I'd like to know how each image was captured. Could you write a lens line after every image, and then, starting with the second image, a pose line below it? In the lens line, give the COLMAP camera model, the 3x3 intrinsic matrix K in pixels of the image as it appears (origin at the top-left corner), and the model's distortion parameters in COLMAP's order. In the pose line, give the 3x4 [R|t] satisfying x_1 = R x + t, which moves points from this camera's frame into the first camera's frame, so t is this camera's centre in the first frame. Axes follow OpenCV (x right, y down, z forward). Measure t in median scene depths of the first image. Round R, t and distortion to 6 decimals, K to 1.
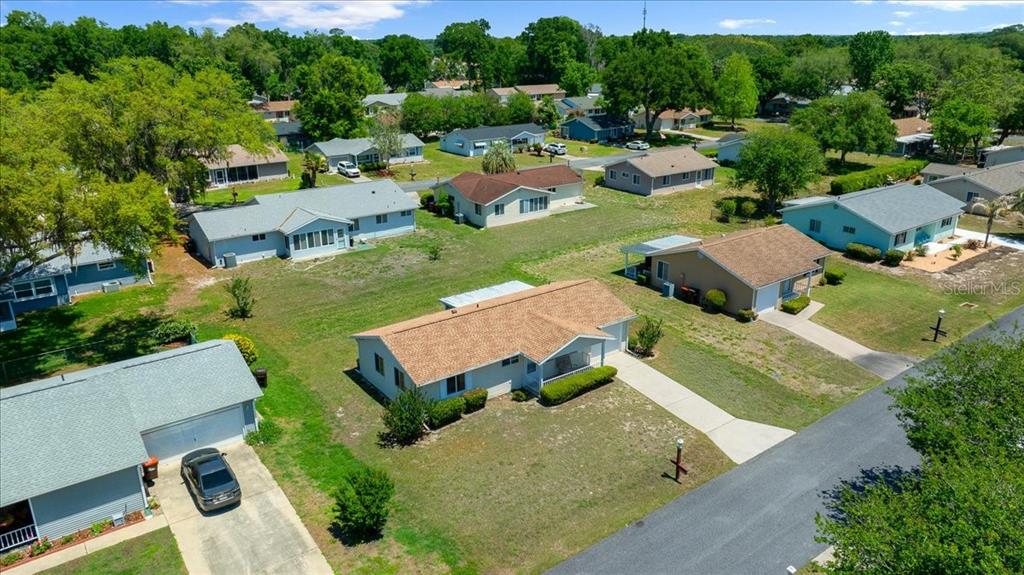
lens RADIAL K [[715.8, 0, 512.0], [0, 715.8, 287.5], [0, 0, 1]] dist [-0.020717, 0.008558]
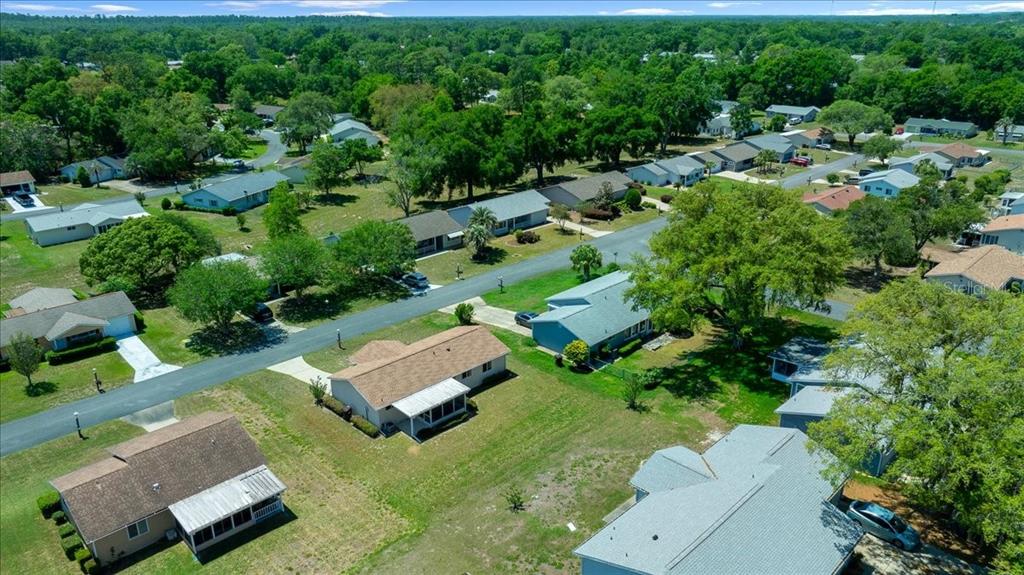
lens RADIAL K [[715.8, 0, 512.0], [0, 715.8, 287.5], [0, 0, 1]] dist [-0.020717, 0.008558]
pose [[-0.988930, 0.062677, -0.134497, -0.010318], [-0.039953, 0.760463, 0.648151, -0.731618], [0.142904, 0.646349, -0.749541, 1.409310]]
